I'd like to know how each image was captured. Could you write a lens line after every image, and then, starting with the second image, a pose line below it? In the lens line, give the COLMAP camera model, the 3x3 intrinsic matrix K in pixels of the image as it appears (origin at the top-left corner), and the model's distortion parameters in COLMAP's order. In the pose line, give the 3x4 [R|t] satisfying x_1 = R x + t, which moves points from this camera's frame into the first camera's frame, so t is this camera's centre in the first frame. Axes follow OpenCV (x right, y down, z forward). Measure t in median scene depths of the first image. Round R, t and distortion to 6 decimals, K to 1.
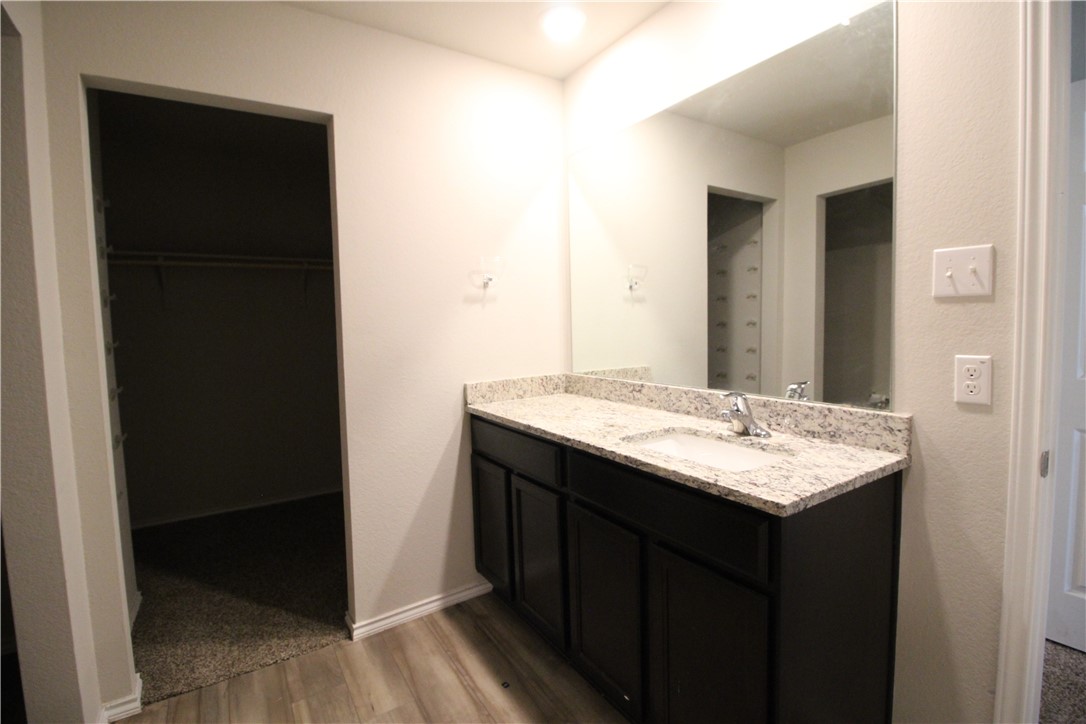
lens RADIAL K [[504.2, 0, 542.8], [0, 504.2, 357.3], [0, 0, 1]] dist [-0.008517, -0.008738]
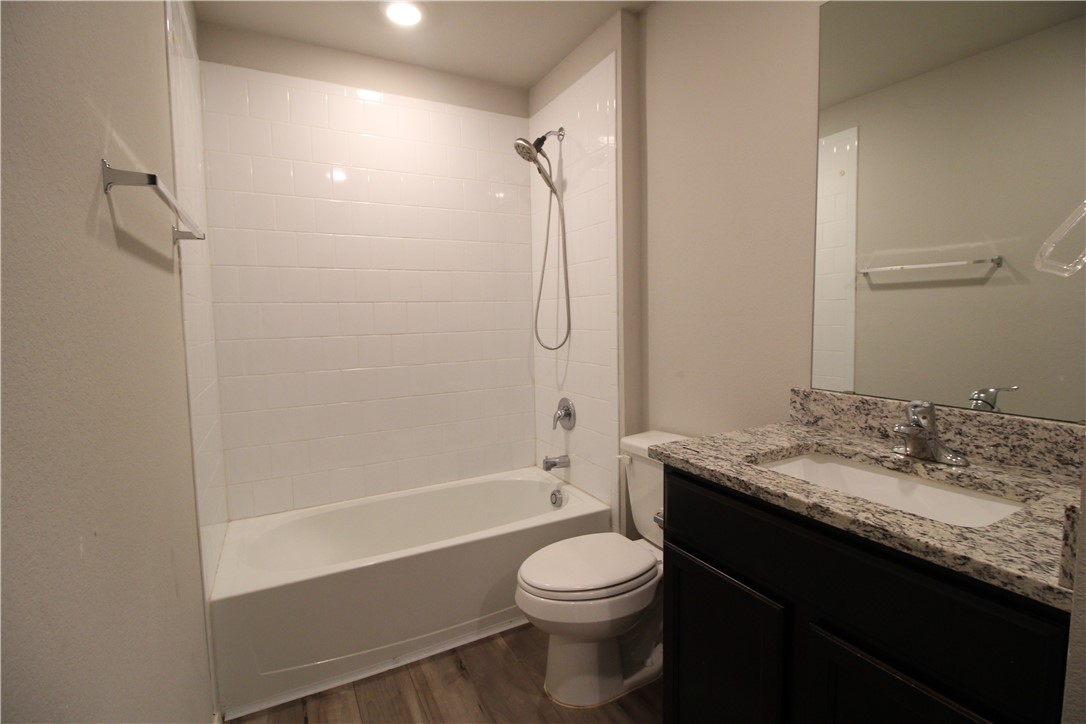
lens RADIAL K [[504.2, 0, 543.0], [0, 504.2, 359.4], [0, 0, 1]] dist [-0.008517, -0.008738]
pose [[0.996297, 0.024762, -0.082333, -0.096921], [-0.023711, 0.999625, 0.013712, 0.018049], [0.082641, -0.011709, 0.996511, 0.319766]]
